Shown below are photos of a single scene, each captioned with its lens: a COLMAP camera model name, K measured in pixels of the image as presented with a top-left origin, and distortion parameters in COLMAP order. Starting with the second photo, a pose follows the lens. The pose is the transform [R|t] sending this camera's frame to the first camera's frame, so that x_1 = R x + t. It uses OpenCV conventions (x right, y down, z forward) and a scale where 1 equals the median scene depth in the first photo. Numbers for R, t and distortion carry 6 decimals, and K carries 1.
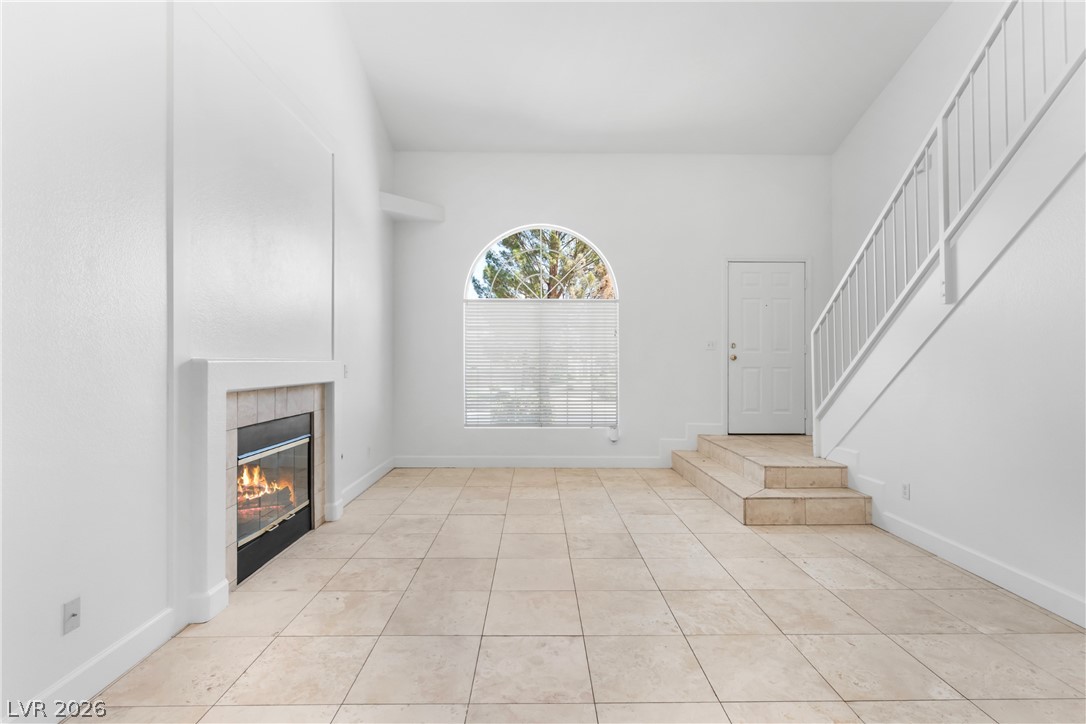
lens RADIAL K [[517.6, 0, 543.8], [0, 517.6, 358.8], [0, 0, 1]] dist [0.001433, 0.000778]
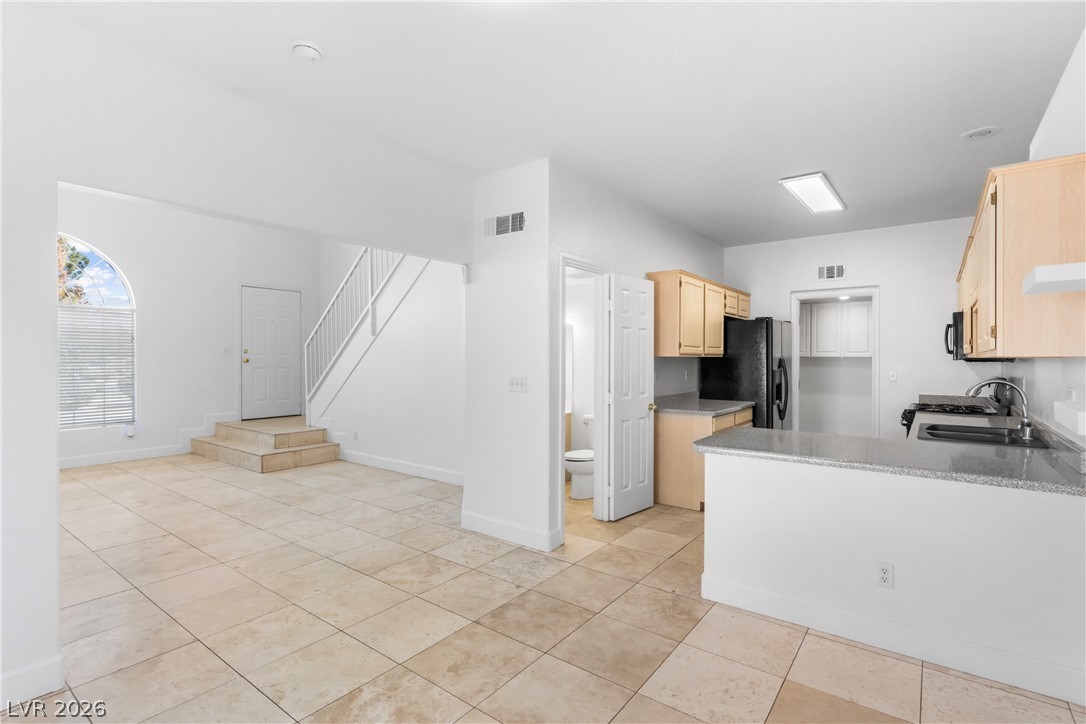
lens RADIAL K [[517.6, 0, 543.8], [0, 517.6, 358.8], [0, 0, 1]] dist [0.001433, 0.000778]
pose [[0.614675, -0.003759, 0.788771, -0.315928], [-0.003576, 0.999965, 0.007552, -0.030411], [-0.788772, -0.007463, 0.614640, -0.613014]]
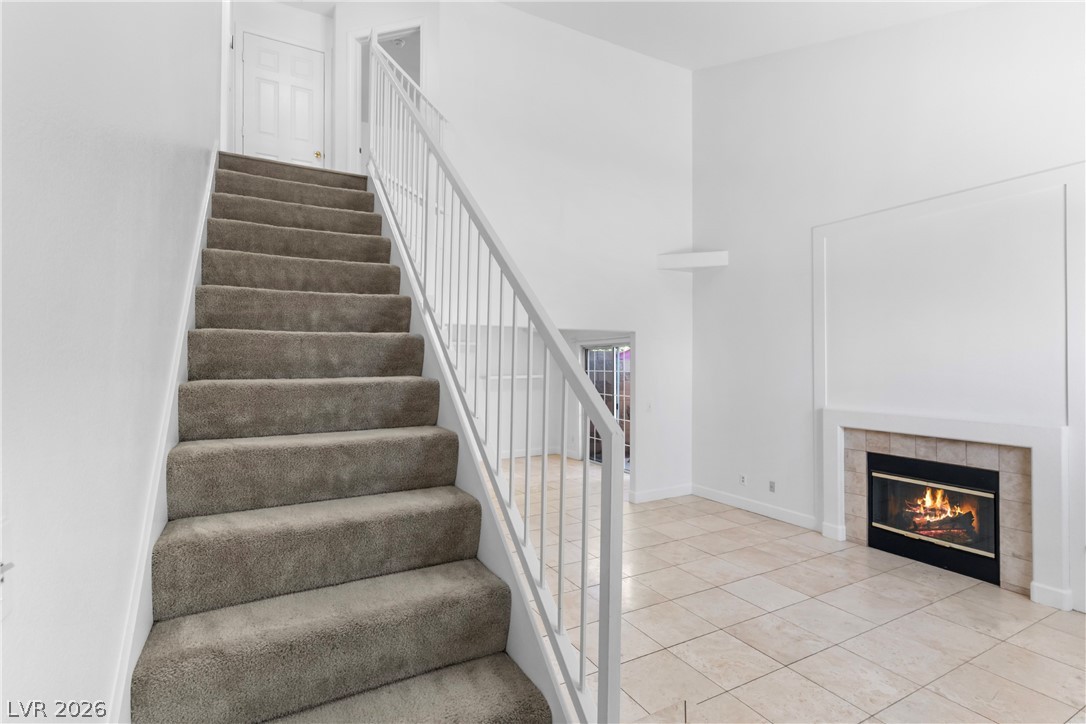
lens RADIAL K [[517.6, 0, 543.8], [0, 517.6, 358.8], [0, 0, 1]] dist [0.001433, 0.000778]
pose [[-0.884814, -0.007205, -0.465889, 0.841202], [-0.000449, 0.999893, -0.014611, -0.106799], [0.465944, -0.012719, -0.884723, 1.512389]]
